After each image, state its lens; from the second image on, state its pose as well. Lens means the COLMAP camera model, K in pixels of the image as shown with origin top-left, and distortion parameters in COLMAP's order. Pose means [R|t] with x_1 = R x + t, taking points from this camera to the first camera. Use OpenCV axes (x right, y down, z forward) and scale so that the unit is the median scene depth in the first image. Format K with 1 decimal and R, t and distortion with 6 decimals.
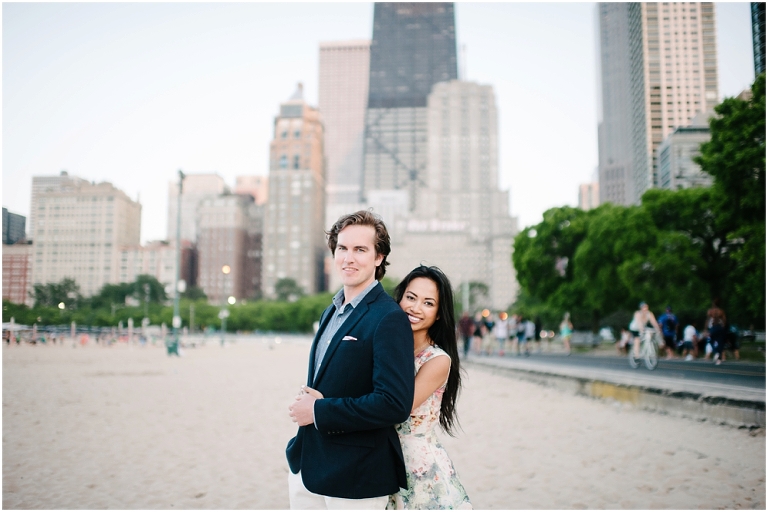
lens RADIAL K [[774.5, 0, 385.3], [0, 774.5, 269.1], [0, 0, 1]] dist [-0.101994, 0.100672]
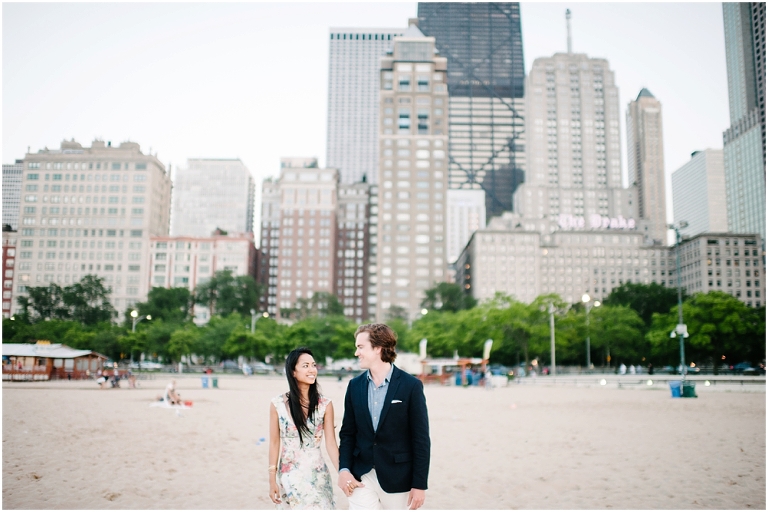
lens RADIAL K [[762.6, 0, 384.0], [0, 762.6, 256.0], [0, 0, 1]] dist [-0.099874, 0.110658]
pose [[0.993356, 0.026186, 0.112066, -0.220482], [-0.018769, 0.997594, -0.066739, 0.028429], [-0.113544, 0.064193, 0.991457, 0.321782]]
